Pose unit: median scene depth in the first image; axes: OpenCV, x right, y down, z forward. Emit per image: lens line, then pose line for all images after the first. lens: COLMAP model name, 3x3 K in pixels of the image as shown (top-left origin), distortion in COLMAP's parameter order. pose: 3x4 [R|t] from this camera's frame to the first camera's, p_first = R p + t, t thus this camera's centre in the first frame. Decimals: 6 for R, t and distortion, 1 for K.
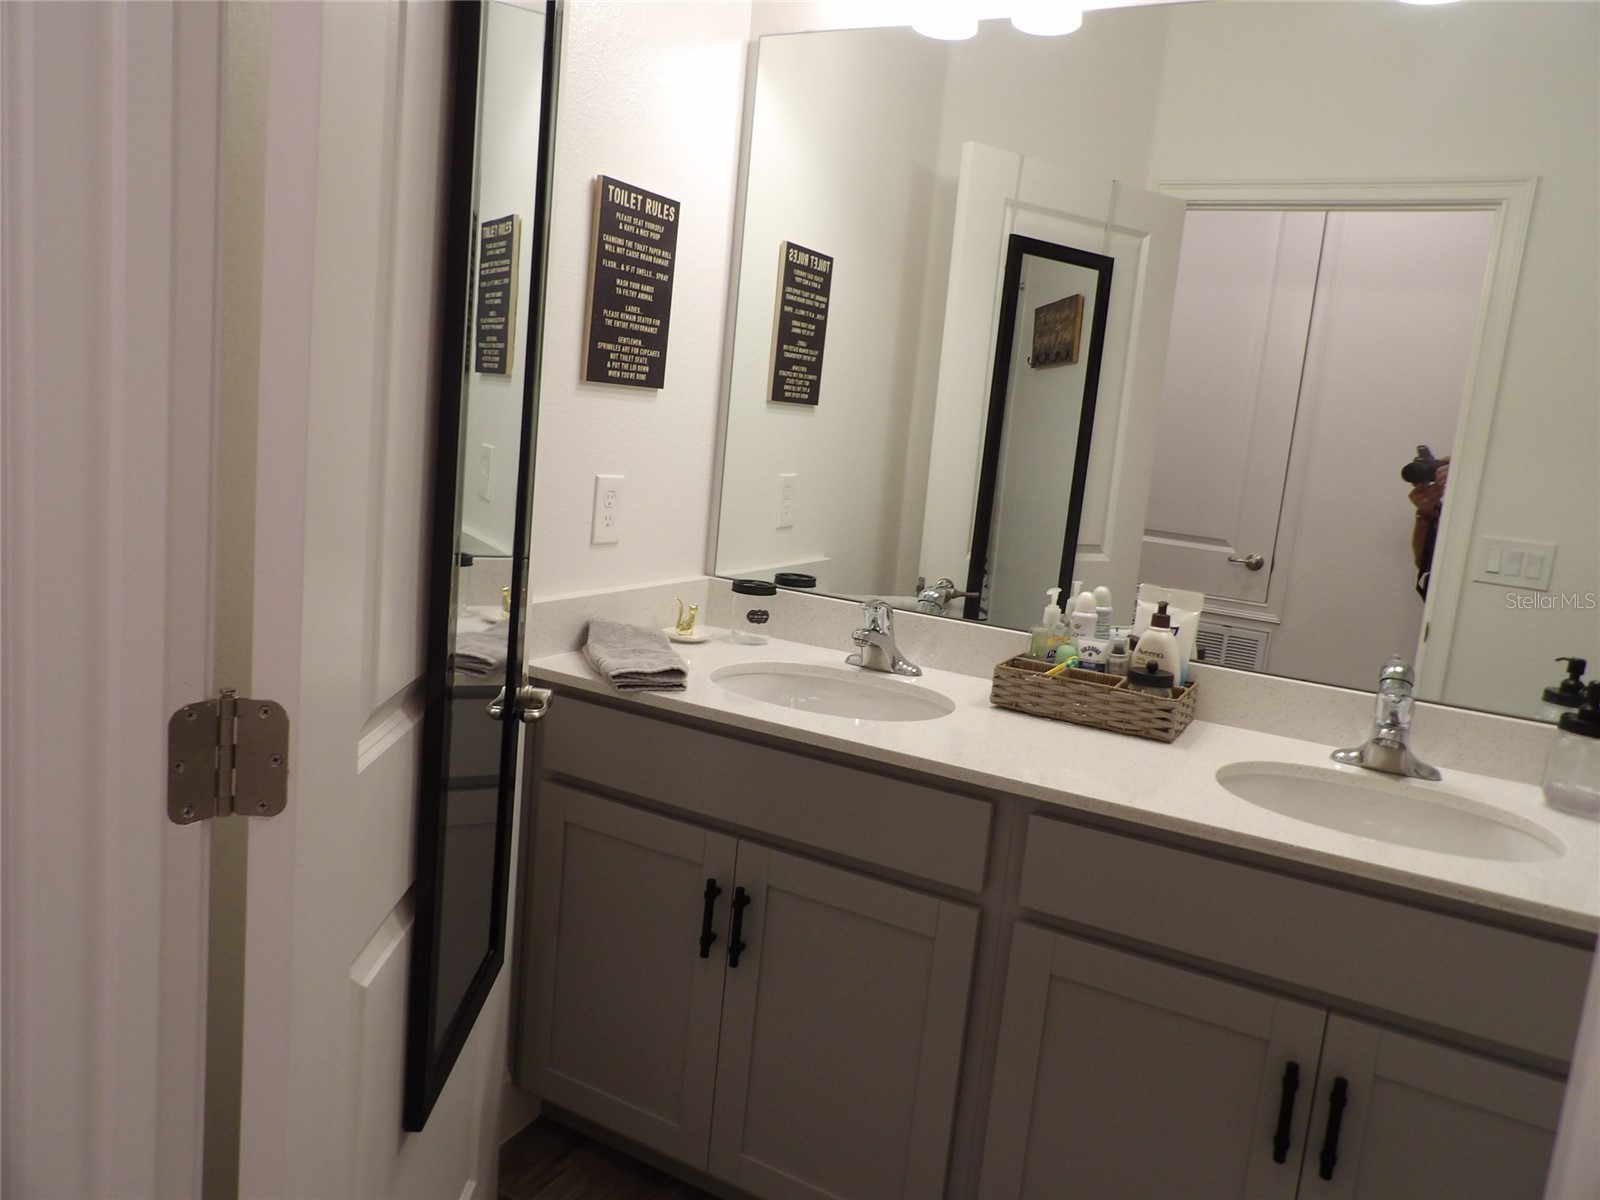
lens RADIAL K [[1138.7, 0, 827.9], [0, 1138.7, 585.5], [0, 0, 1]] dist [-0.029727, 0.044780]
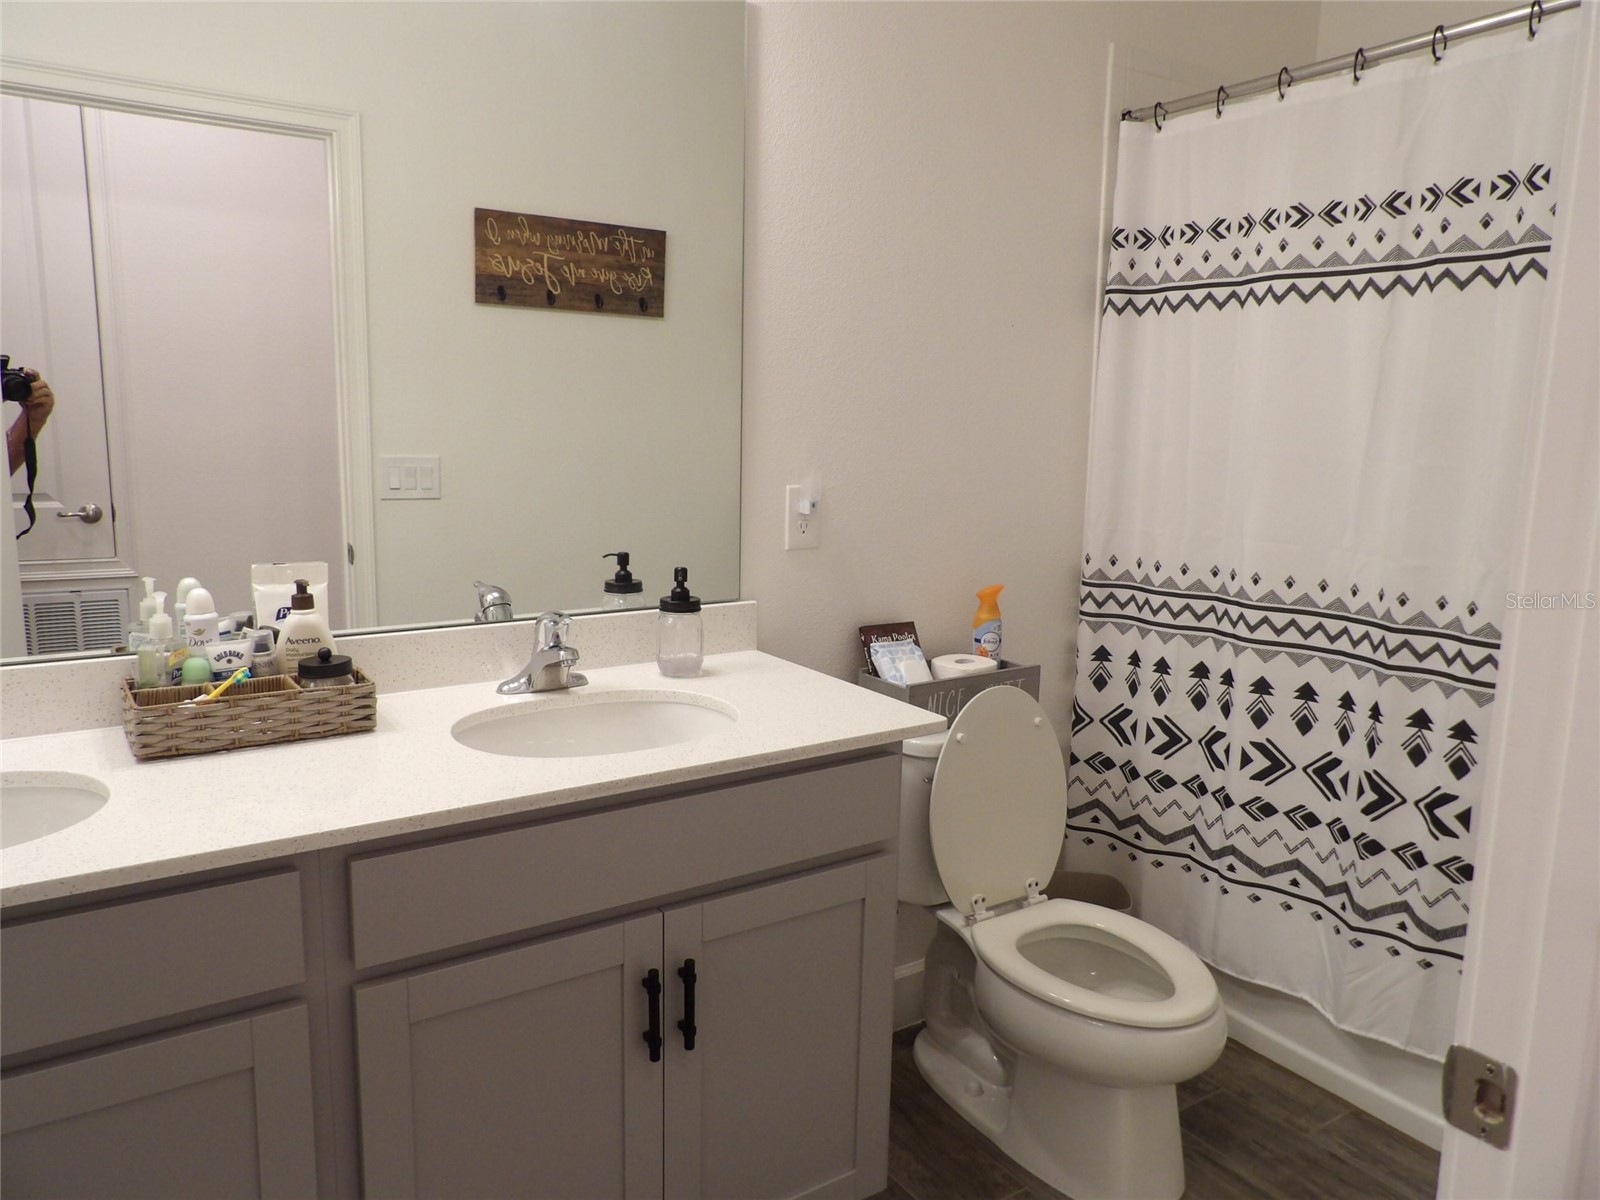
lens RADIAL K [[1138.7, 0, 753.0], [0, 1138.7, 576.9], [0, 0, 1]] dist [-0.029727, 0.044780]
pose [[0.474869, -0.210506, 0.854509, -0.288668], [0.147481, 0.976275, 0.158544, -0.075766], [-0.867611, 0.050736, 0.494649, 0.267417]]
